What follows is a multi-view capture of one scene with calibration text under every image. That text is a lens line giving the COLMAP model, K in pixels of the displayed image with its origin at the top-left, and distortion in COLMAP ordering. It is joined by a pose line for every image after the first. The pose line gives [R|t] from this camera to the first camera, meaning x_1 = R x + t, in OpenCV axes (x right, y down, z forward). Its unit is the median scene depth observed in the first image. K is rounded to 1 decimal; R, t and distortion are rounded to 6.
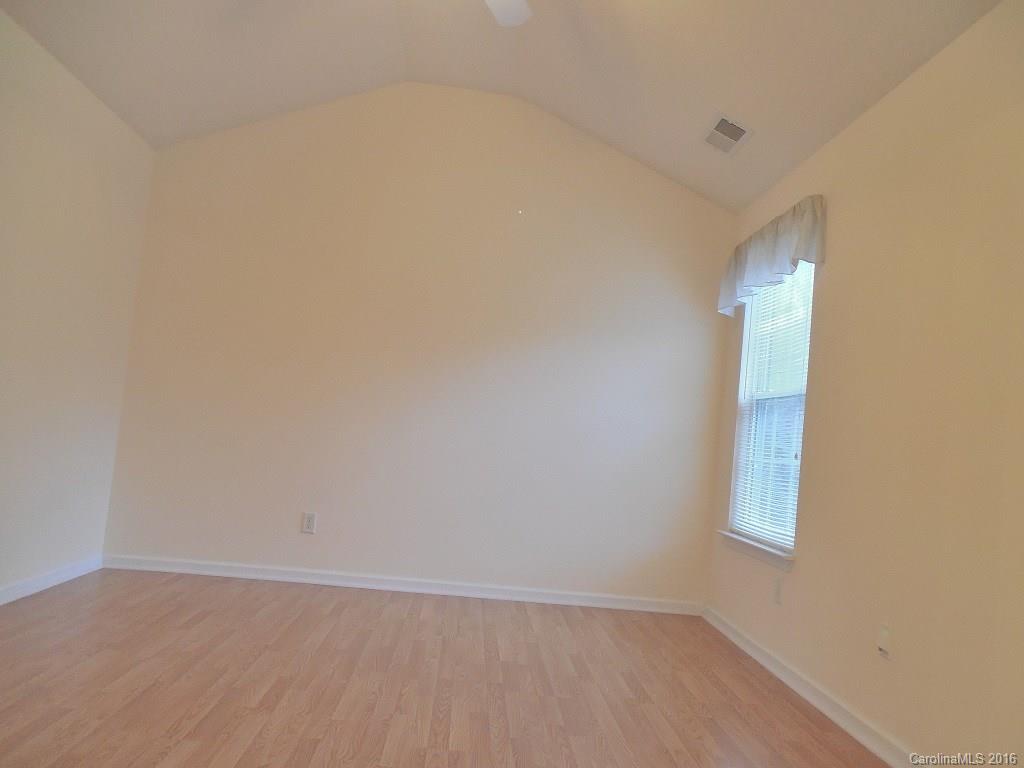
lens RADIAL K [[770.2, 0, 513.9], [0, 770.2, 384.7], [0, 0, 1]] dist [-0.002390, 0.005900]
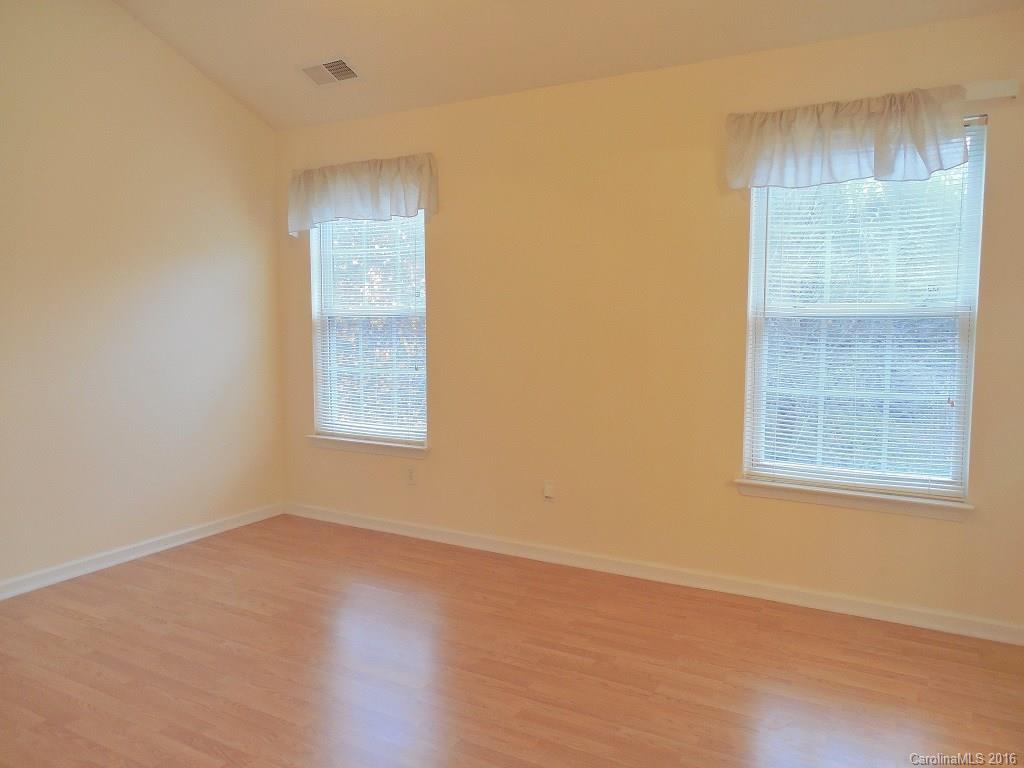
lens RADIAL K [[770.2, 0, 511.6], [0, 770.2, 385.5], [0, 0, 1]] dist [-0.002390, 0.005900]
pose [[0.551917, -0.177851, 0.814713, -0.530192], [-0.000868, 0.976869, 0.213838, -0.136177], [-0.833899, -0.118728, 0.538996, 0.187398]]
